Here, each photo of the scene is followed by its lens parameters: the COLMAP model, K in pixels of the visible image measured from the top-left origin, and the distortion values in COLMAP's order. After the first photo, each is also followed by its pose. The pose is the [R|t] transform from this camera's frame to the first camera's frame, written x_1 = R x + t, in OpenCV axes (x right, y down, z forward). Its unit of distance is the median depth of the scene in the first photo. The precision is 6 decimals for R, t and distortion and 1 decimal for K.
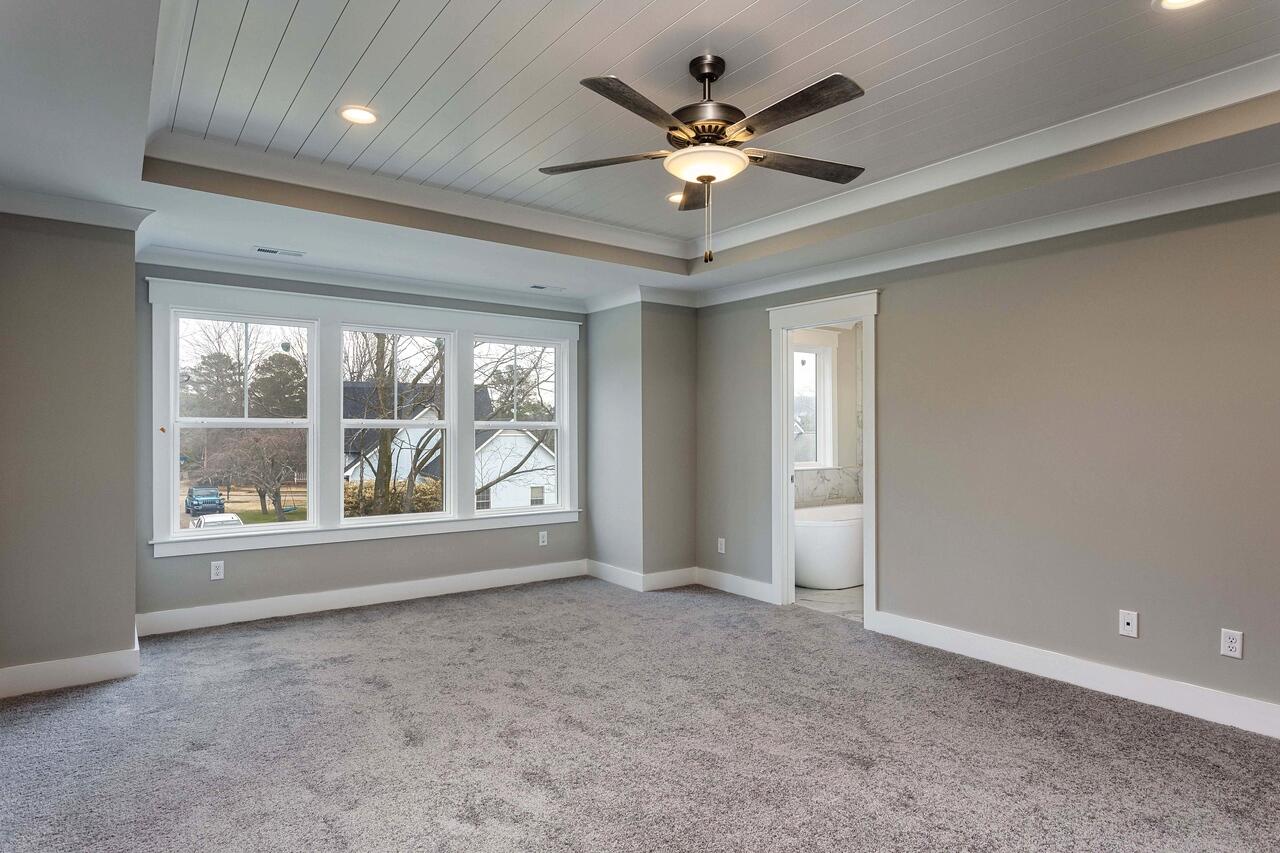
lens RADIAL K [[708.6, 0, 640.5], [0, 708.6, 458.8], [0, 0, 1]] dist [0.000147, 0.000075]
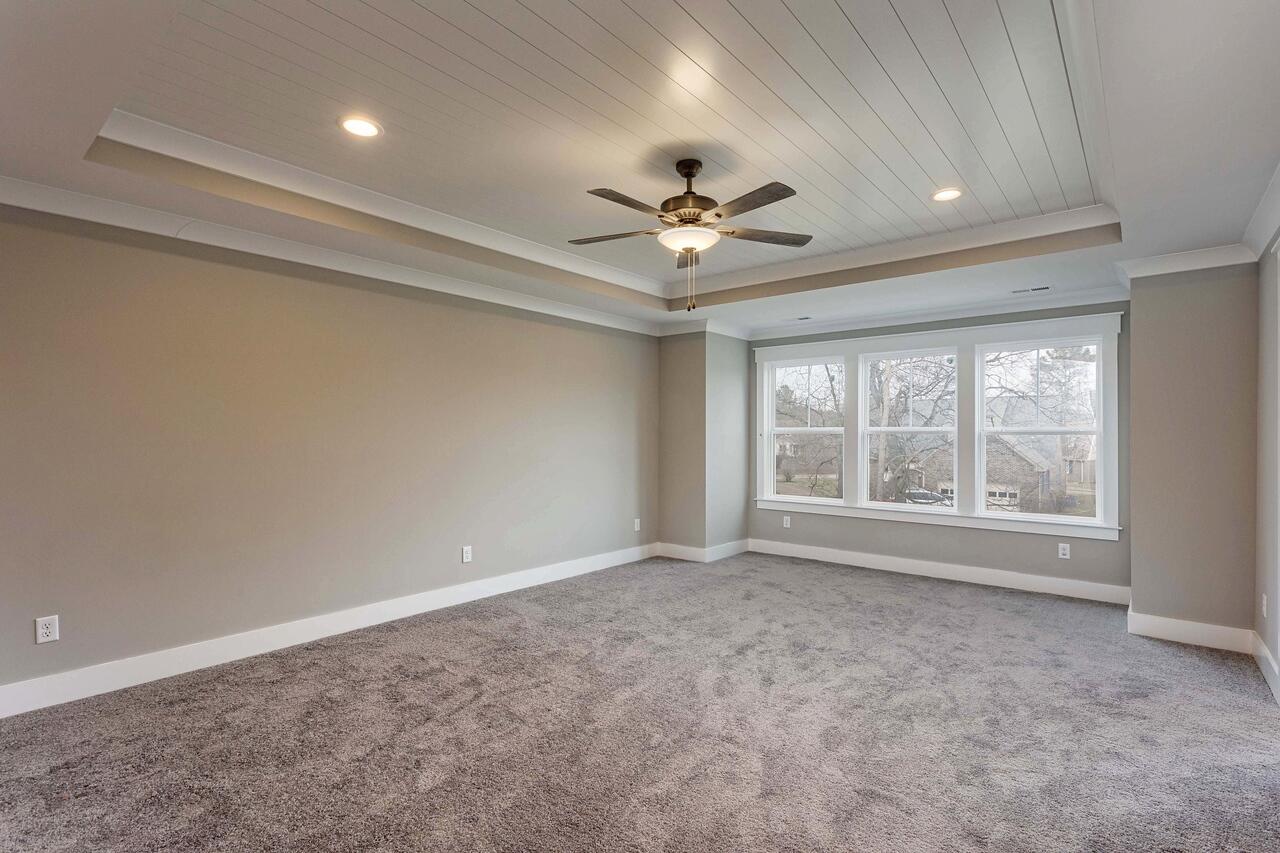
lens RADIAL K [[600.8, 0, 640.0], [0, 600.8, 426.5], [0, 0, 1]] dist [0.004467, 0.000575]
pose [[0.237189, -0.018700, -0.971284, 0.682691], [-0.044344, 0.998564, -0.030054, -0.002943], [0.970451, 0.050199, 0.236019, 0.359527]]
